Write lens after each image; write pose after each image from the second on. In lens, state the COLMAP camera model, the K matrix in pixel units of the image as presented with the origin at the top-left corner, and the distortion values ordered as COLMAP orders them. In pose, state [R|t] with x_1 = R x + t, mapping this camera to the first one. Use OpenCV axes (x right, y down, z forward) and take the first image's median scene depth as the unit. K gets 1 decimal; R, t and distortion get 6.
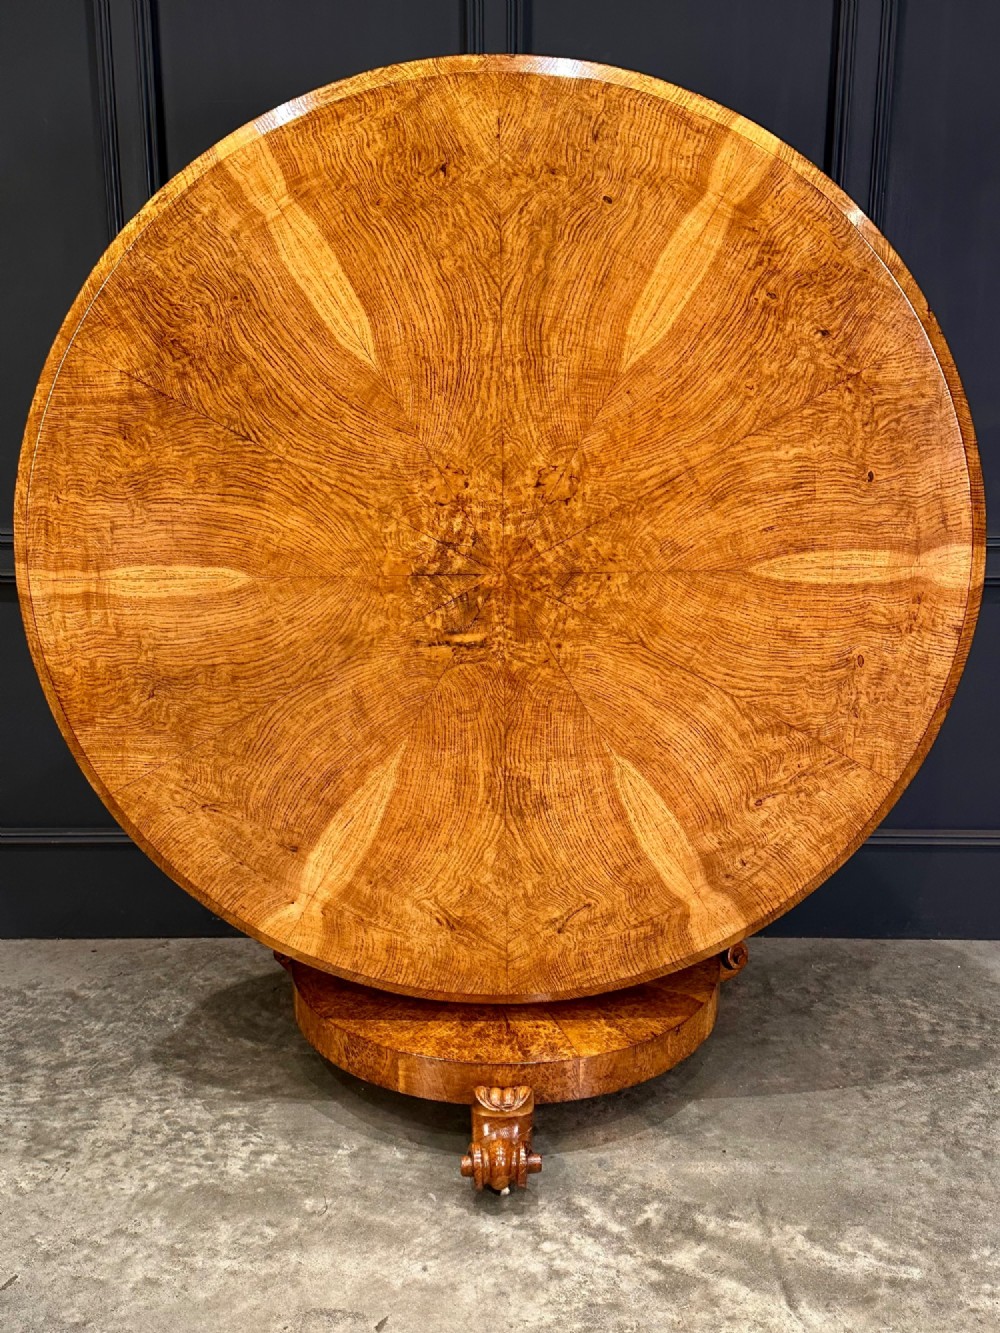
lens RADIAL K [[1485.1, 0, 508.0], [0, 1485.1, 666.3], [0, 0, 1]] dist [0.194622, -0.409746]
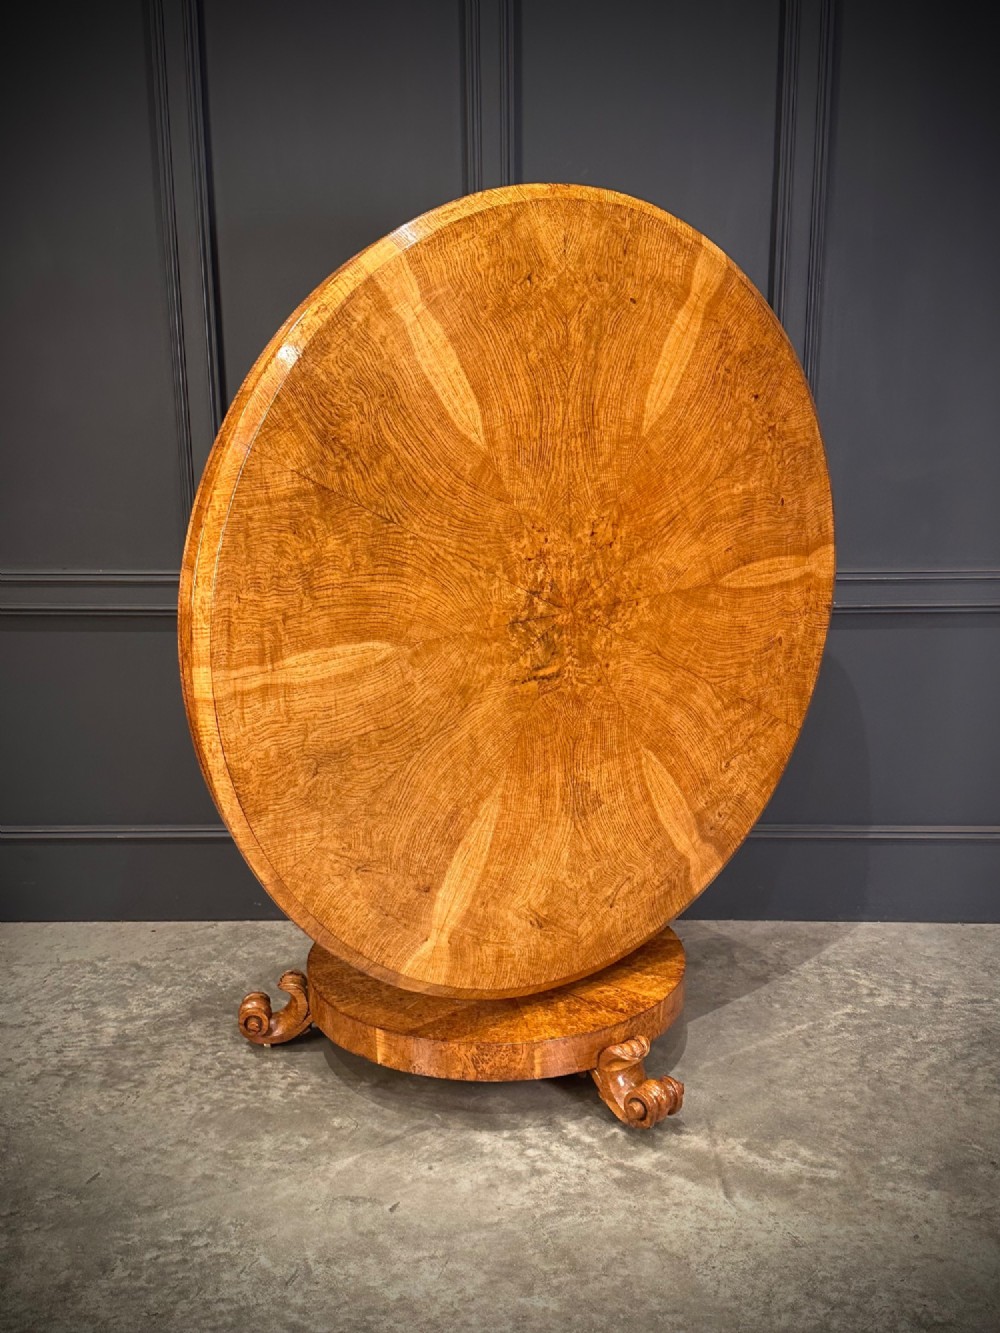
lens RADIAL K [[1485.1, 0, 508.0], [0, 1485.1, 666.3], [0, 0, 1]] dist [0.194622, -0.409746]
pose [[0.999751, -0.003726, -0.022022, 0.034225], [0.003127, 0.999626, -0.027186, 0.023505], [0.022115, 0.027110, 0.999388, -0.217550]]
